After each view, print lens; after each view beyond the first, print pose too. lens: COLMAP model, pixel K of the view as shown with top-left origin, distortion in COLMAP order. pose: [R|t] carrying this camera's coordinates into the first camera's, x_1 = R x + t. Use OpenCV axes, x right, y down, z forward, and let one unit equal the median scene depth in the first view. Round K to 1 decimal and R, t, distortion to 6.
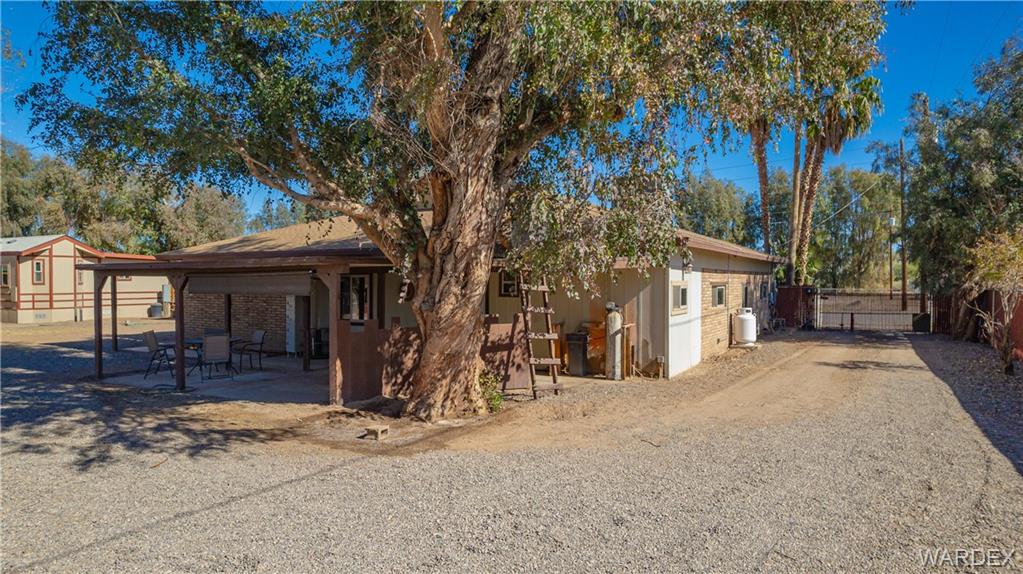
lens RADIAL K [[634.4, 0, 517.2], [0, 634.4, 291.0], [0, 0, 1]] dist [-0.088354, 0.066121]
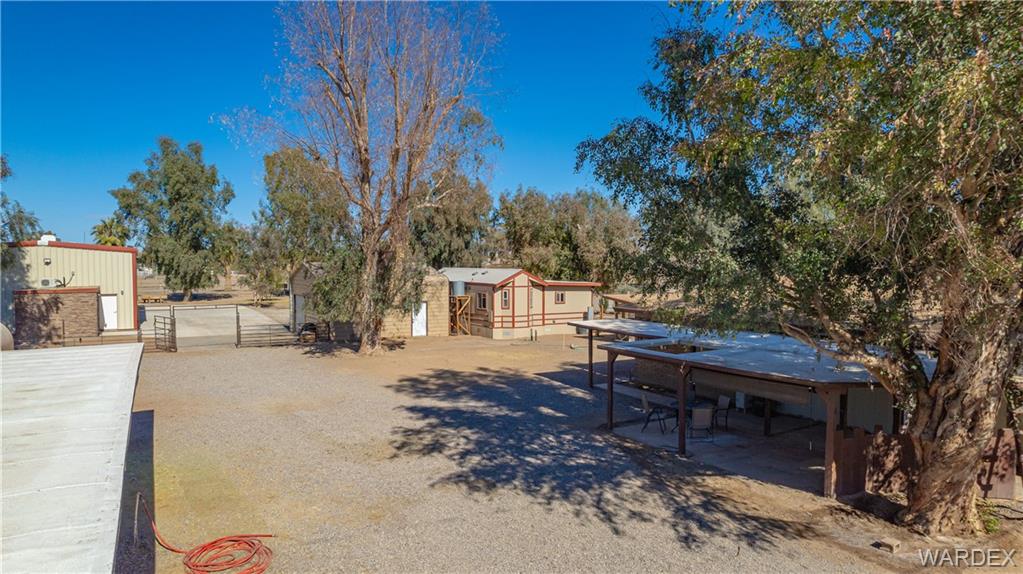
lens RADIAL K [[634.4, 0, 517.2], [0, 634.4, 291.0], [0, 0, 1]] dist [-0.088354, 0.066121]
pose [[0.847479, 0.016787, -0.530563, -0.161822], [-0.005324, 0.999718, 0.023127, -0.237569], [0.530802, -0.016775, 0.847330, -0.331655]]
